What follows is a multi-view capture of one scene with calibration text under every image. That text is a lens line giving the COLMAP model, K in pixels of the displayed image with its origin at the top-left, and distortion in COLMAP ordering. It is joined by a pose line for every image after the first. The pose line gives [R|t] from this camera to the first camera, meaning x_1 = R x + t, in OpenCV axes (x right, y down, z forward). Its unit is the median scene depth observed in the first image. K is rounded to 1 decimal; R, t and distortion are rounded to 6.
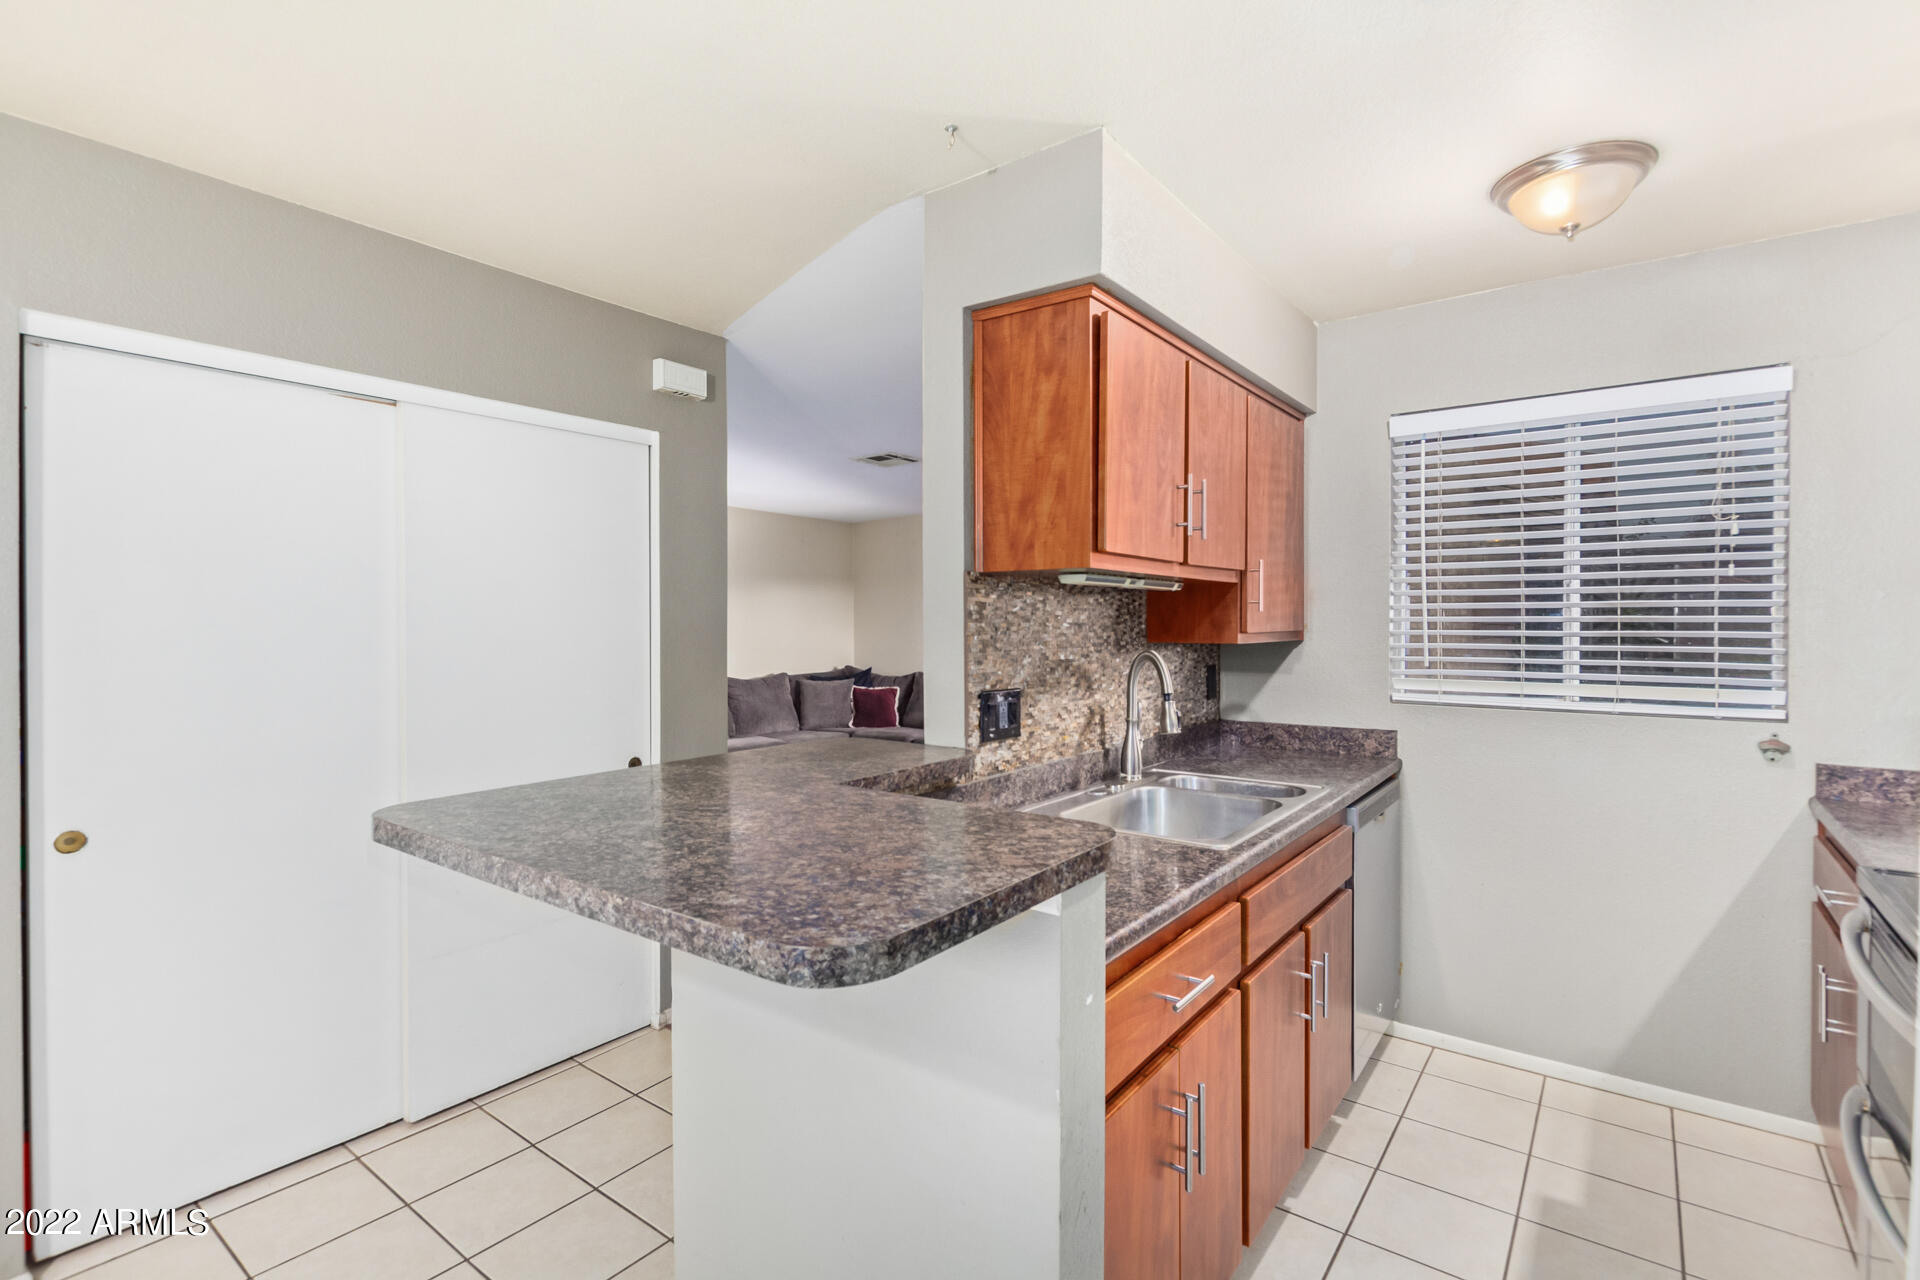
lens RADIAL K [[890.0, 0, 956.7], [0, 890.0, 632.1], [0, 0, 1]] dist [0.008228, -0.005373]
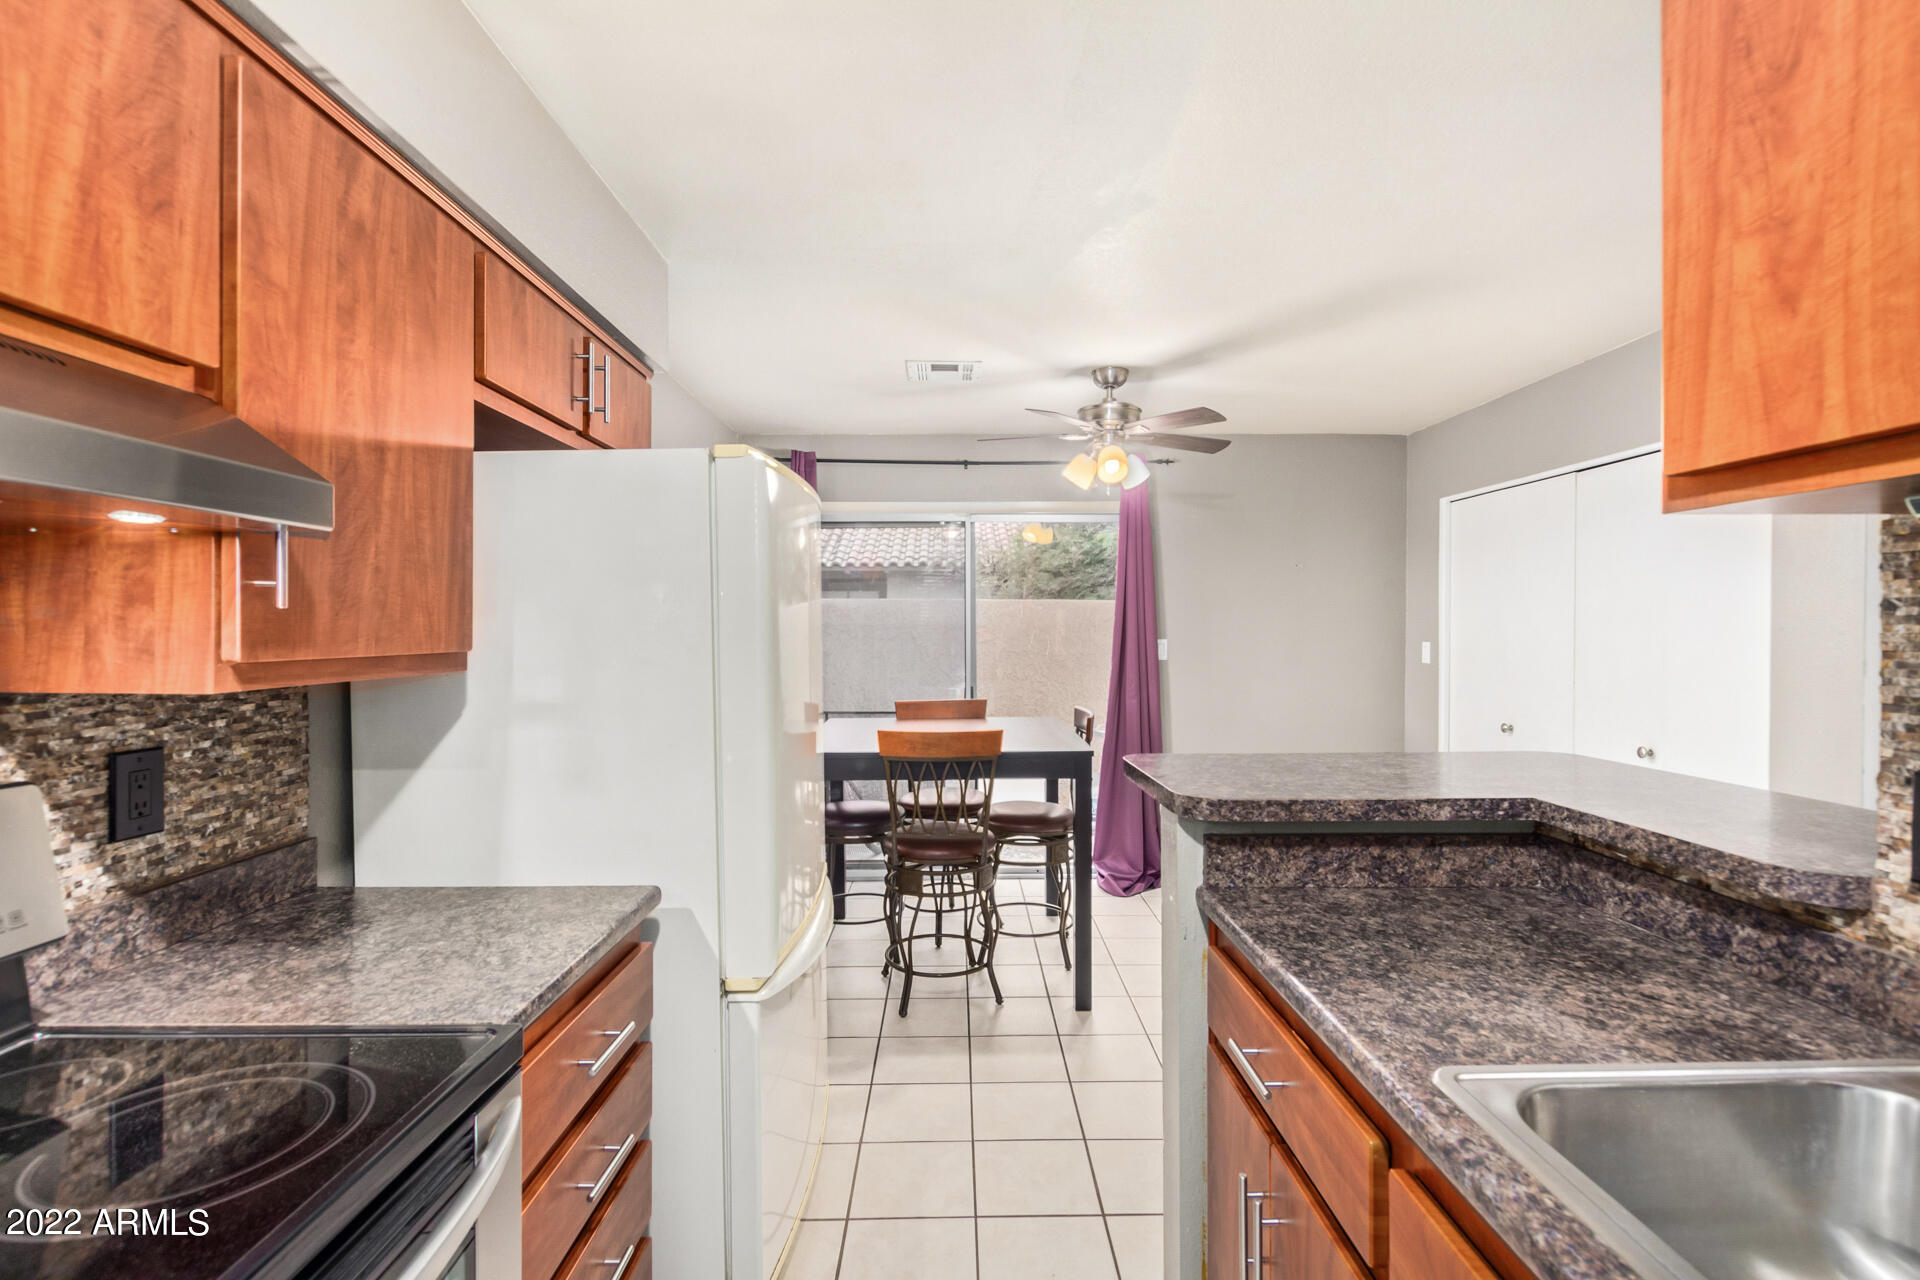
lens RADIAL K [[890.0, 0, 972.9], [0, 890.0, 634.1], [0, 0, 1]] dist [0.008228, -0.005373]
pose [[-0.781779, 0.005596, -0.623530, 0.655180], [-0.003027, 0.999914, 0.012769, -0.009119], [0.623548, 0.011870, -0.781695, 0.985210]]
